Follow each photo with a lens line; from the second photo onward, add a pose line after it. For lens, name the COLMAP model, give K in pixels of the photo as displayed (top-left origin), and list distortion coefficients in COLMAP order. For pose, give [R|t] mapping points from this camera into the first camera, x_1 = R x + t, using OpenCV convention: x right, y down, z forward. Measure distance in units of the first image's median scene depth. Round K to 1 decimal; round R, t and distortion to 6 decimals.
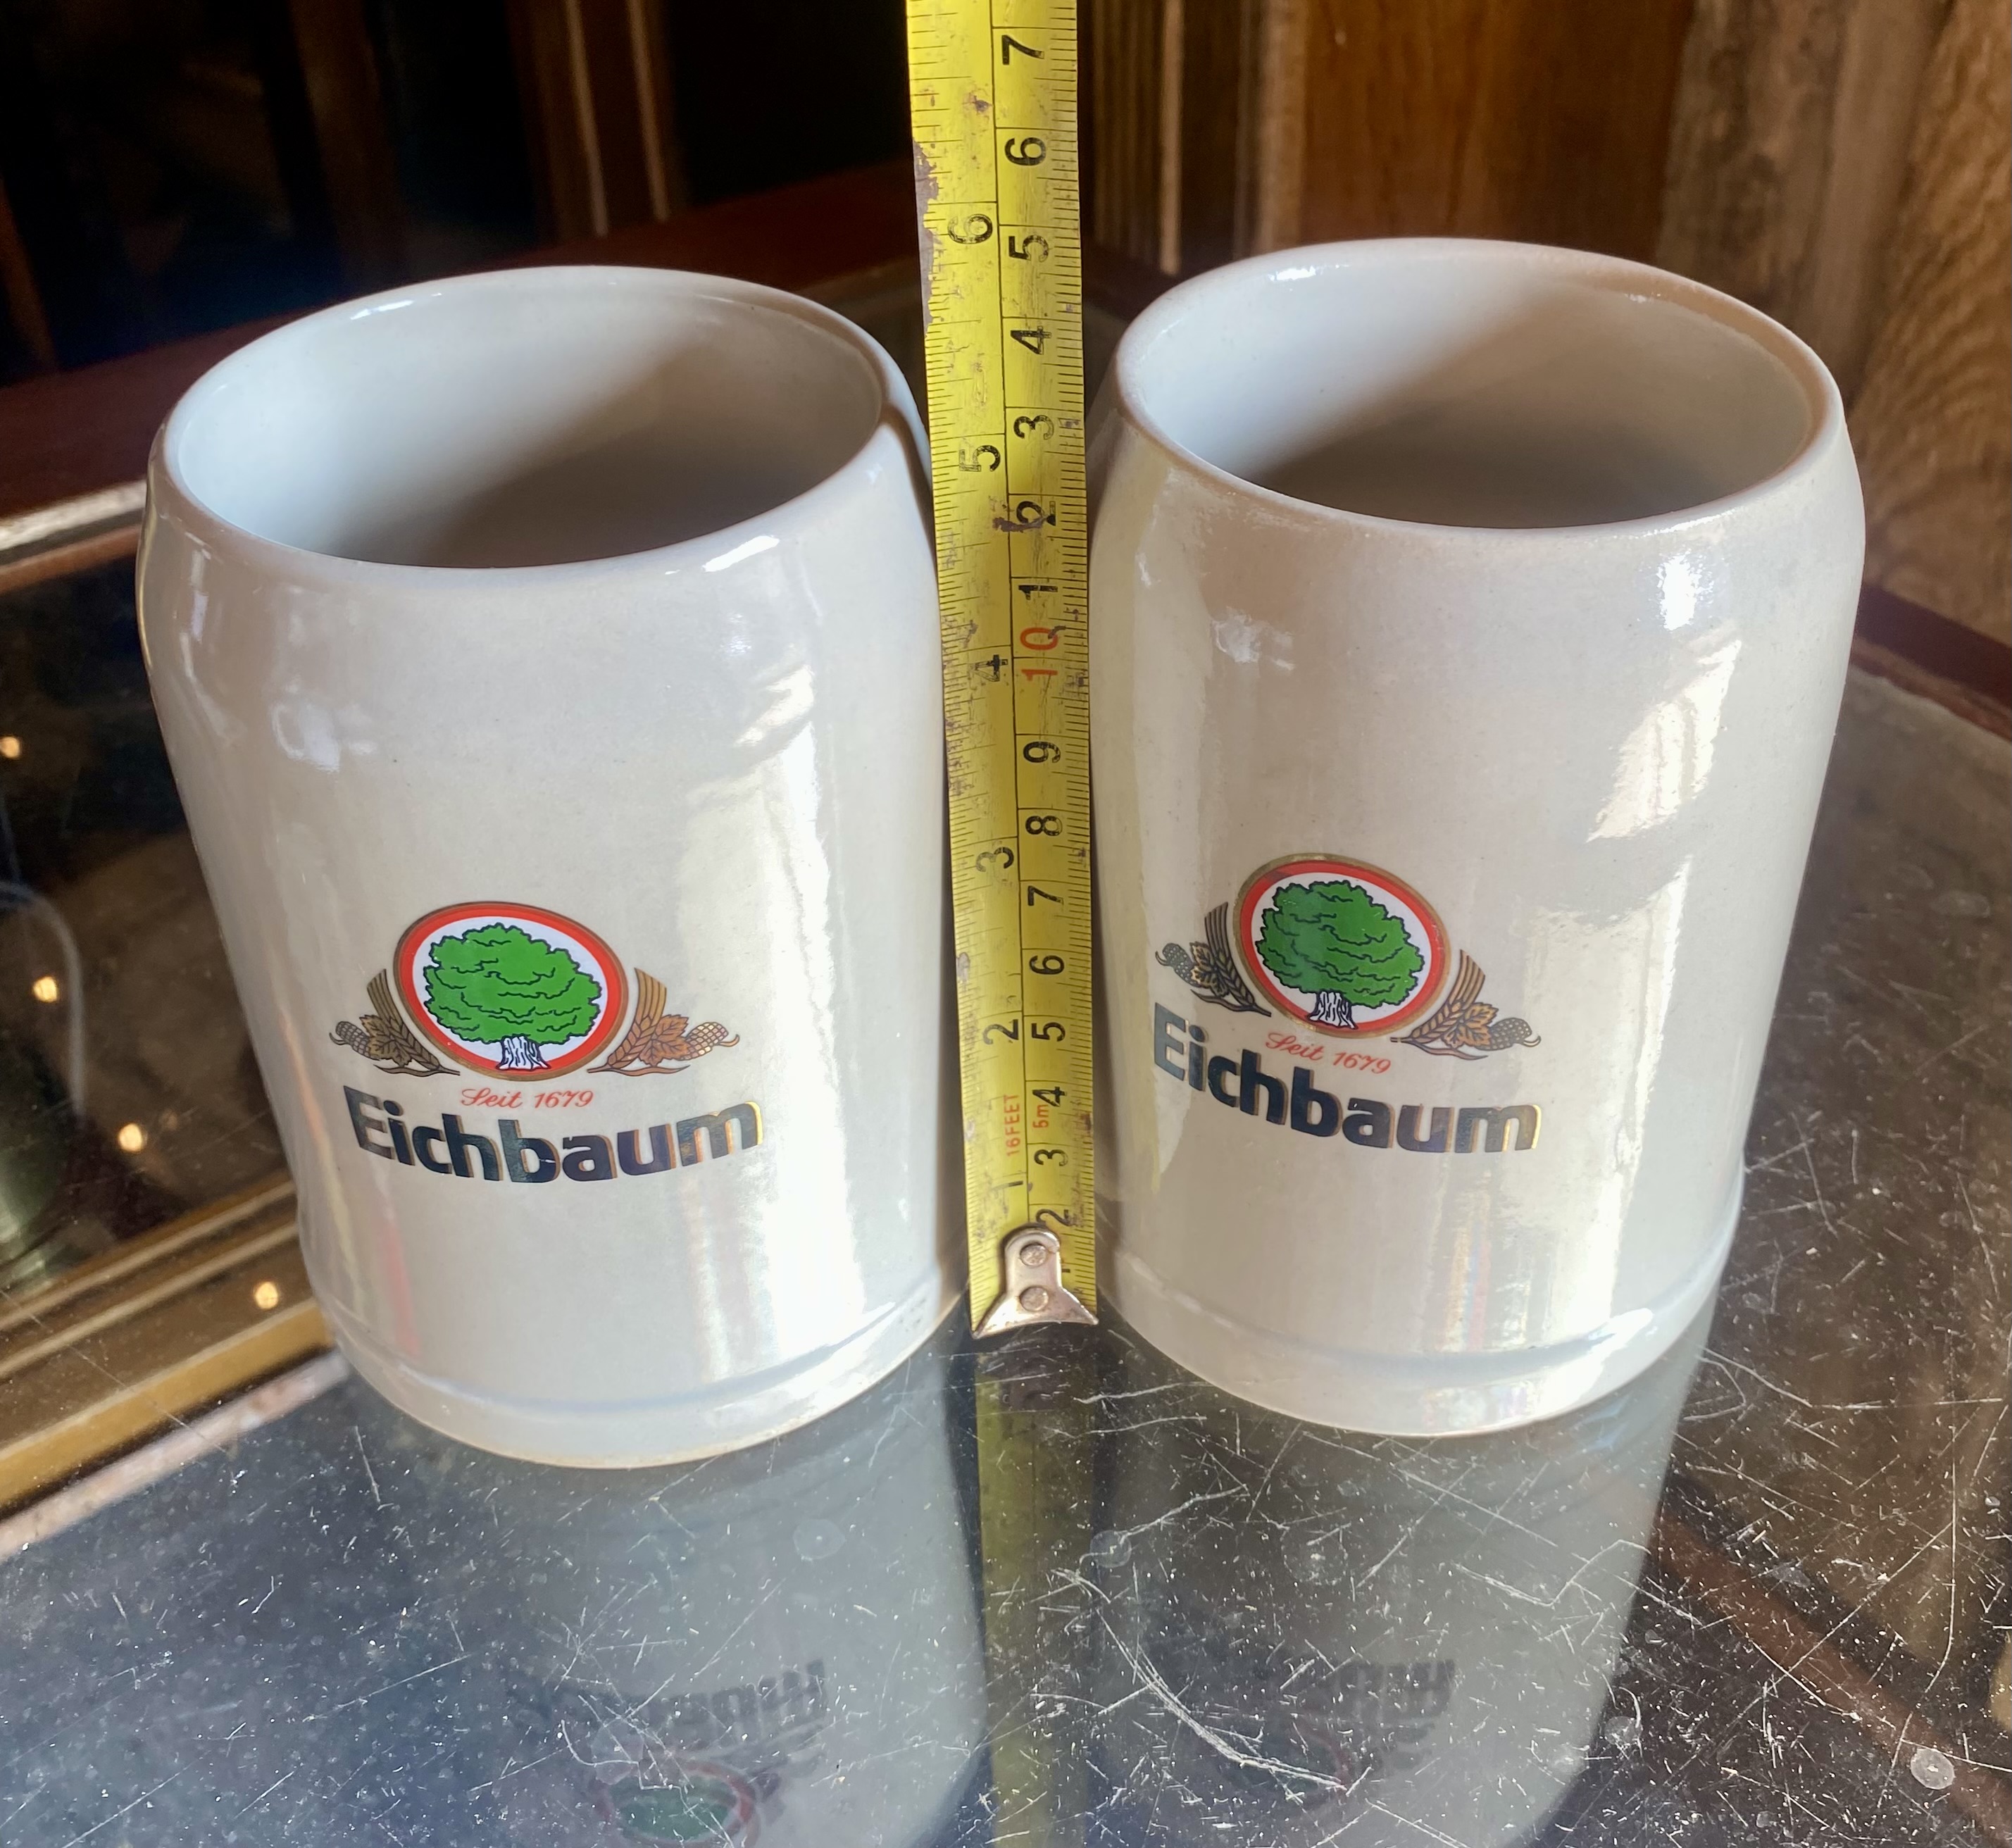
lens RADIAL K [[2198.2, 0, 1090.0], [0, 2198.2, 809.1], [0, 0, 1]] dist [-0.020886, 0.000000]
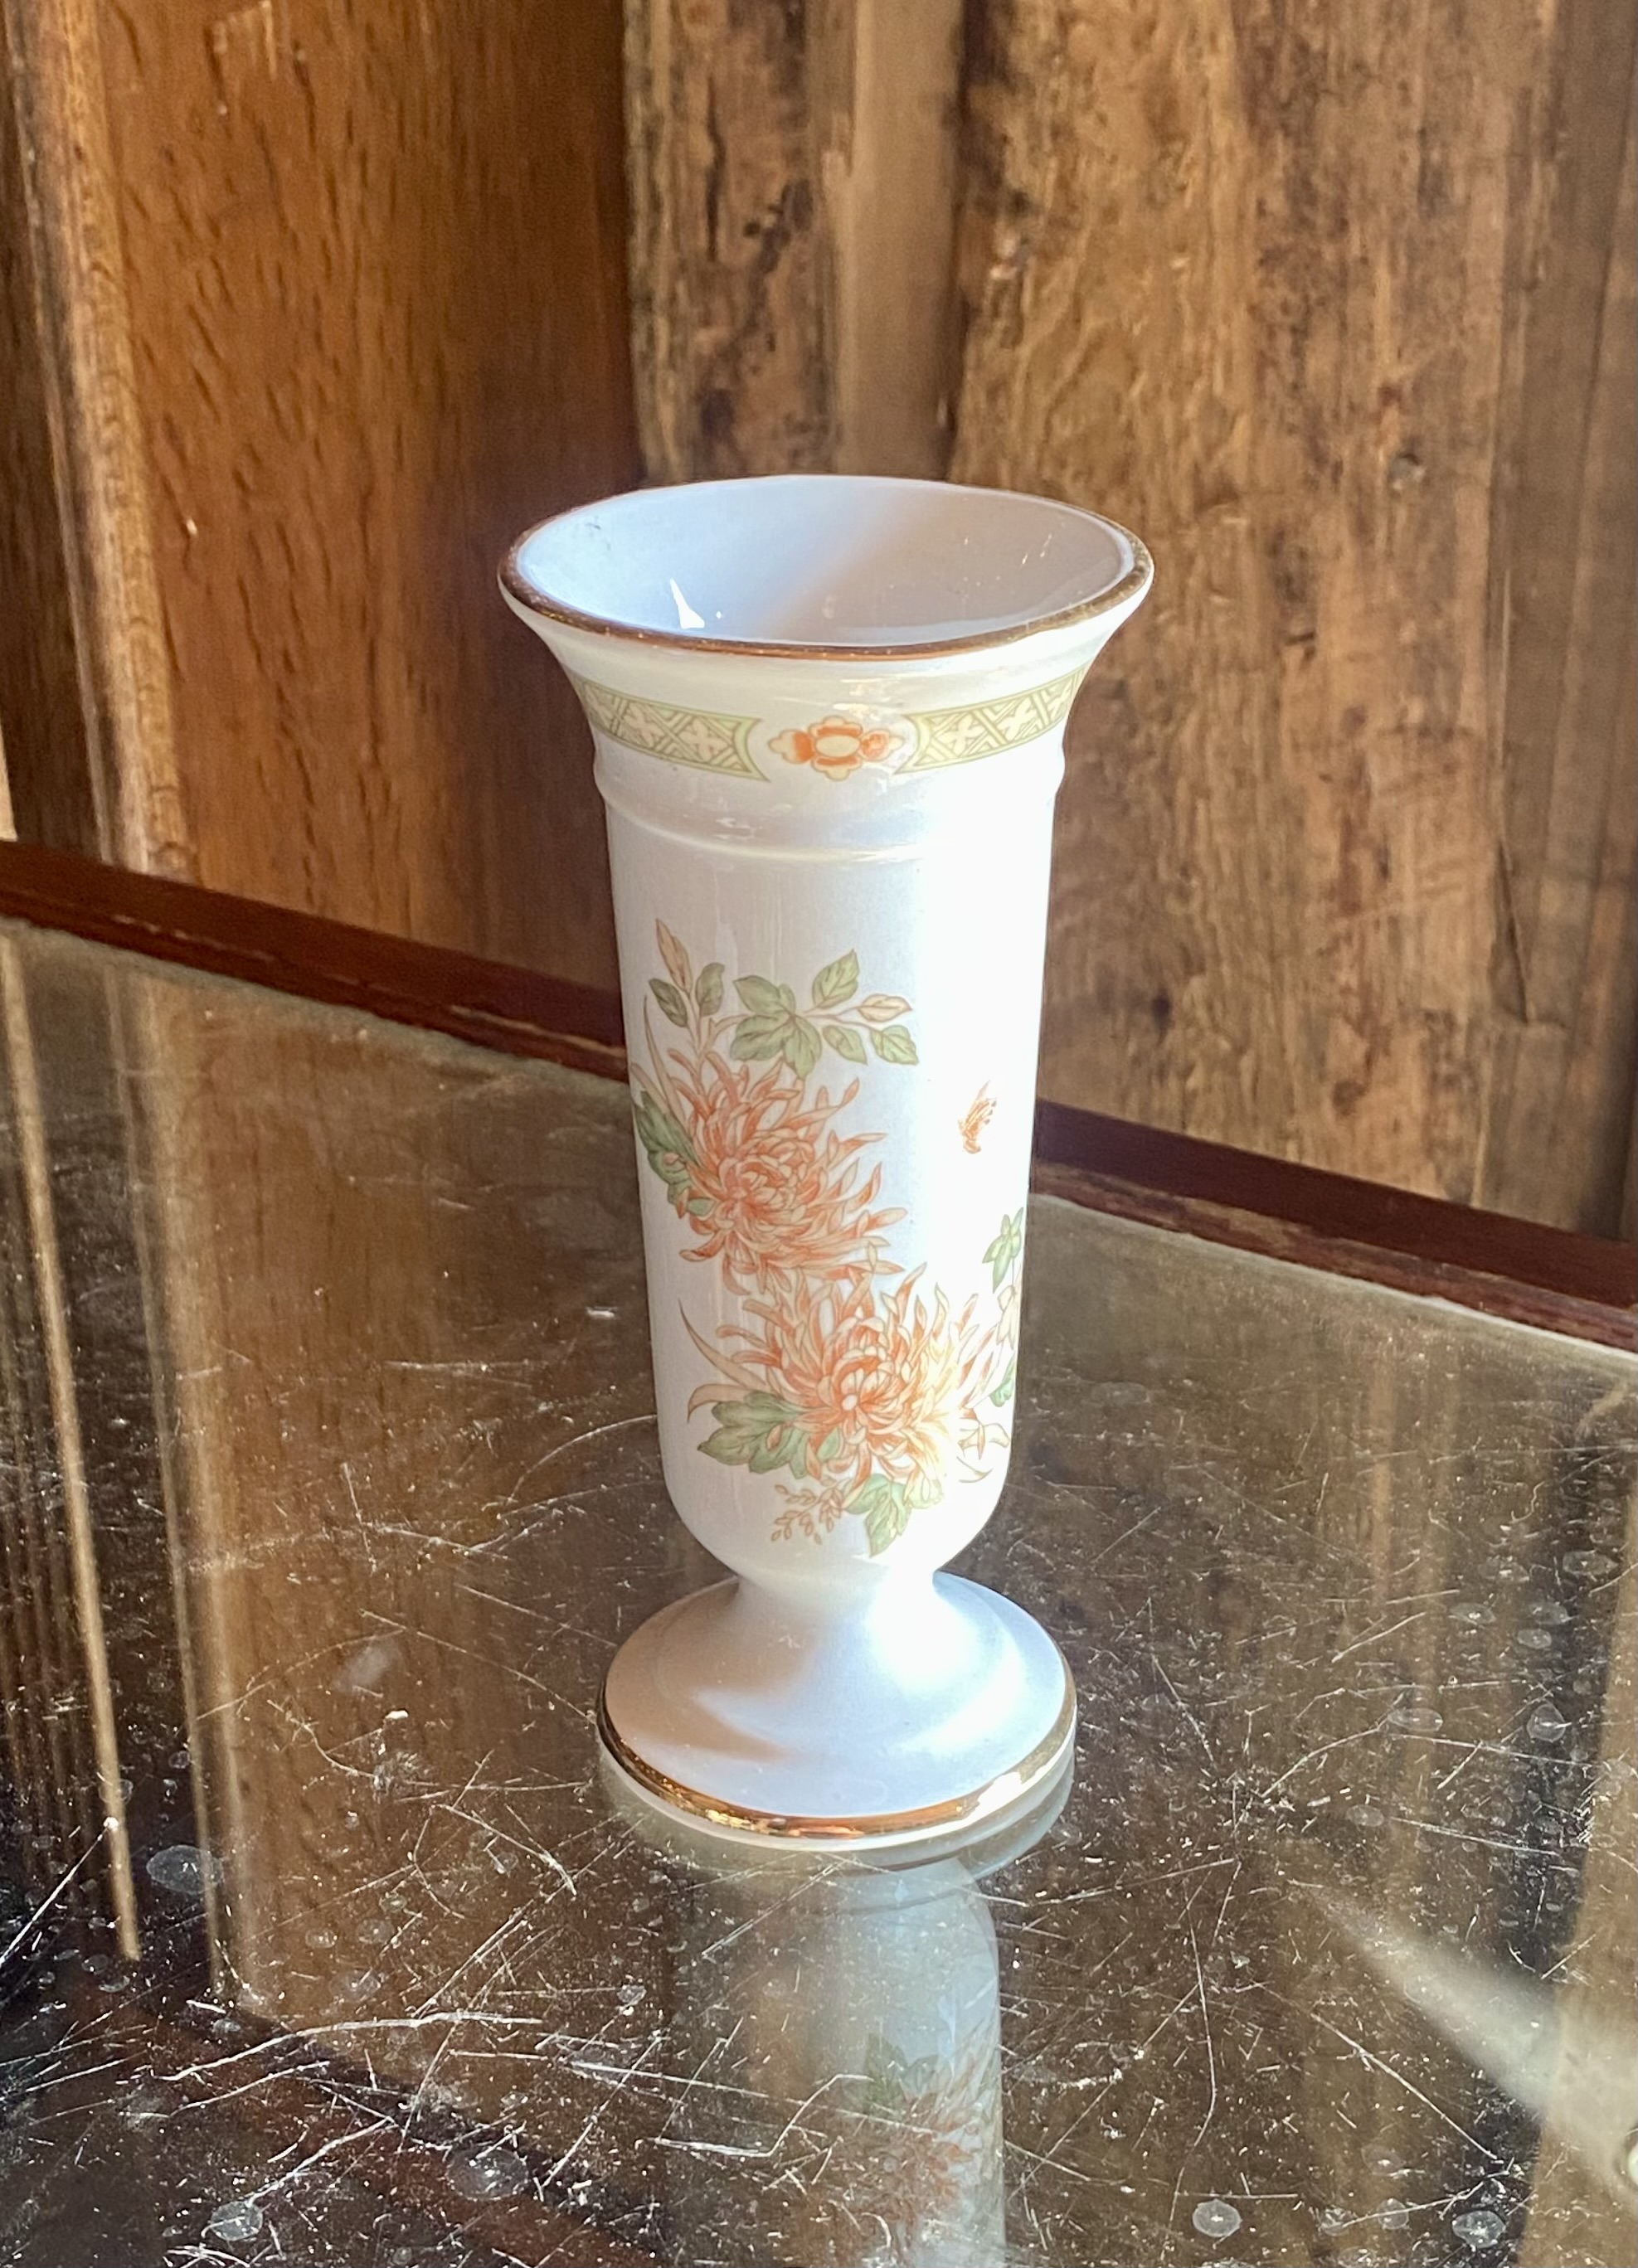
lens RADIAL K [[3391.0, 0, 792.6], [0, 3391.0, 1336.9], [0, 0, 1]] dist [0.003267, 0.000000]
pose [[0.954622, -0.142486, 0.261523, -0.049577], [0.175451, 0.978629, -0.107251, 0.123412], [-0.240652, 0.148268, 0.959220, -0.191570]]
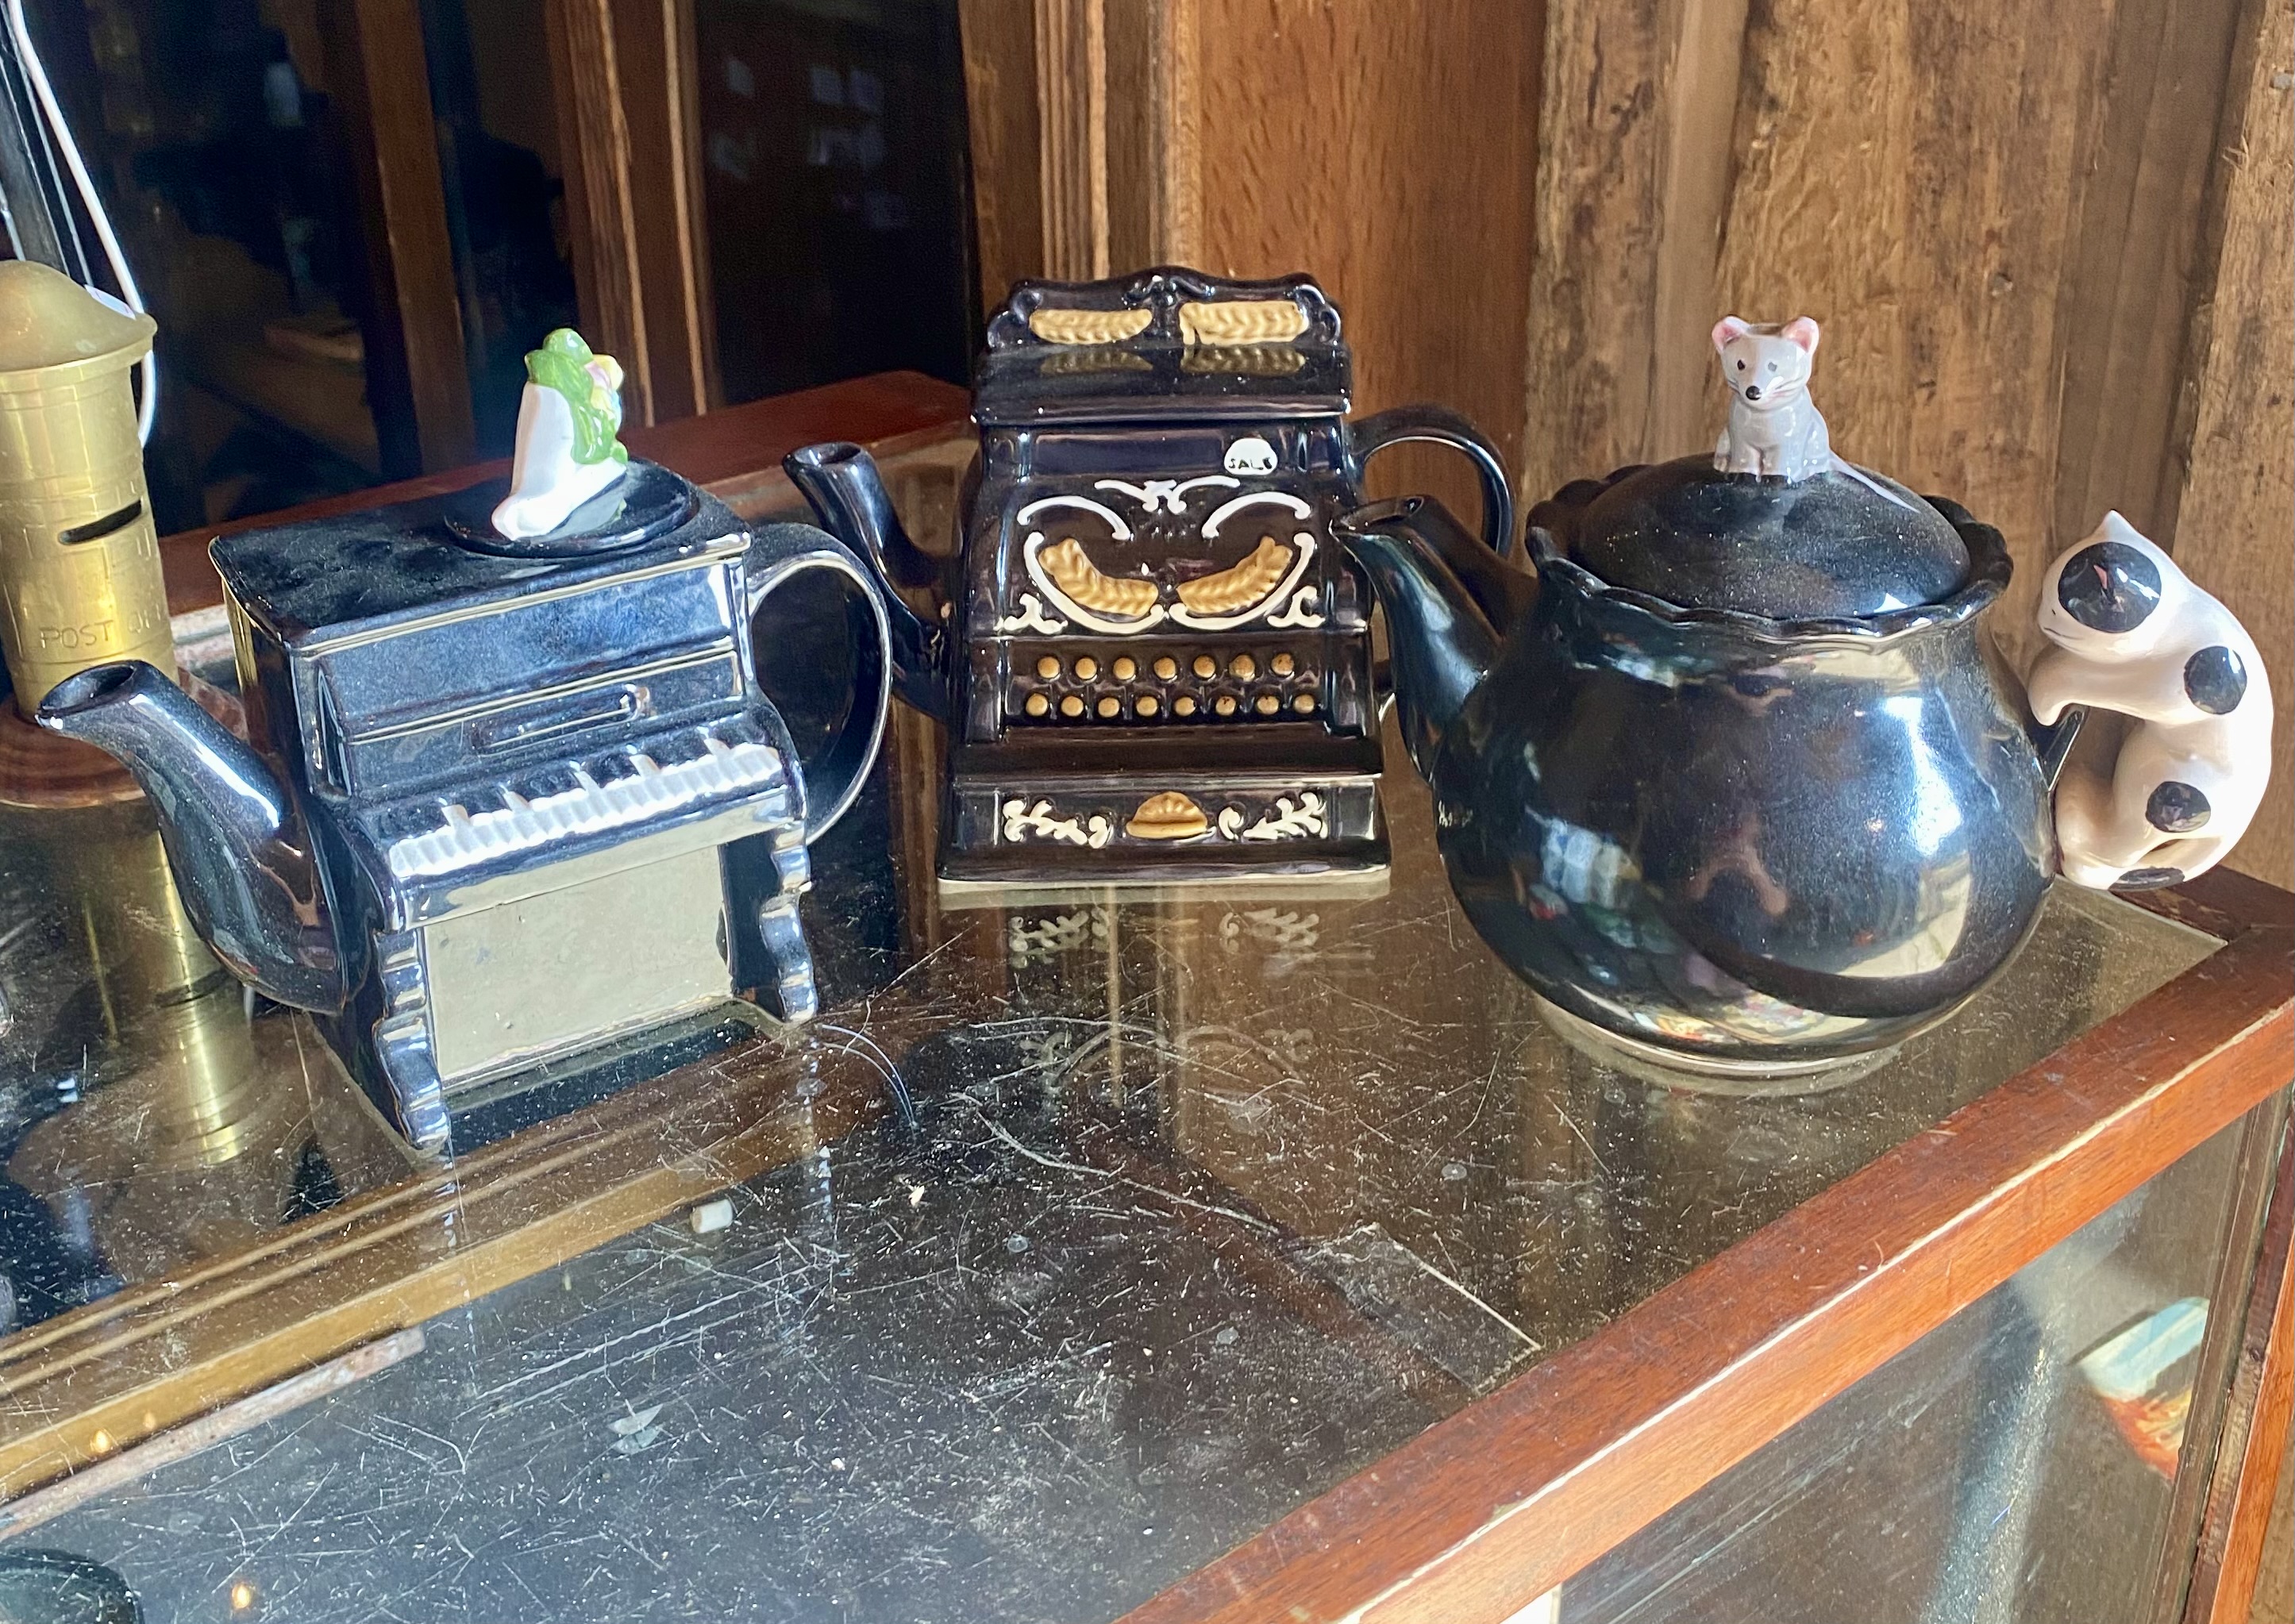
lens RADIAL K [[2440.5, 0, 988.5], [0, 2440.5, 735.6], [0, 0, 1]] dist [-0.045907, 0.000000]
pose [[0.998081, -0.009280, -0.061228, 0.083742], [-0.001492, 0.984819, -0.173578, 0.256377], [0.061909, 0.173336, 0.982915, -0.571433]]
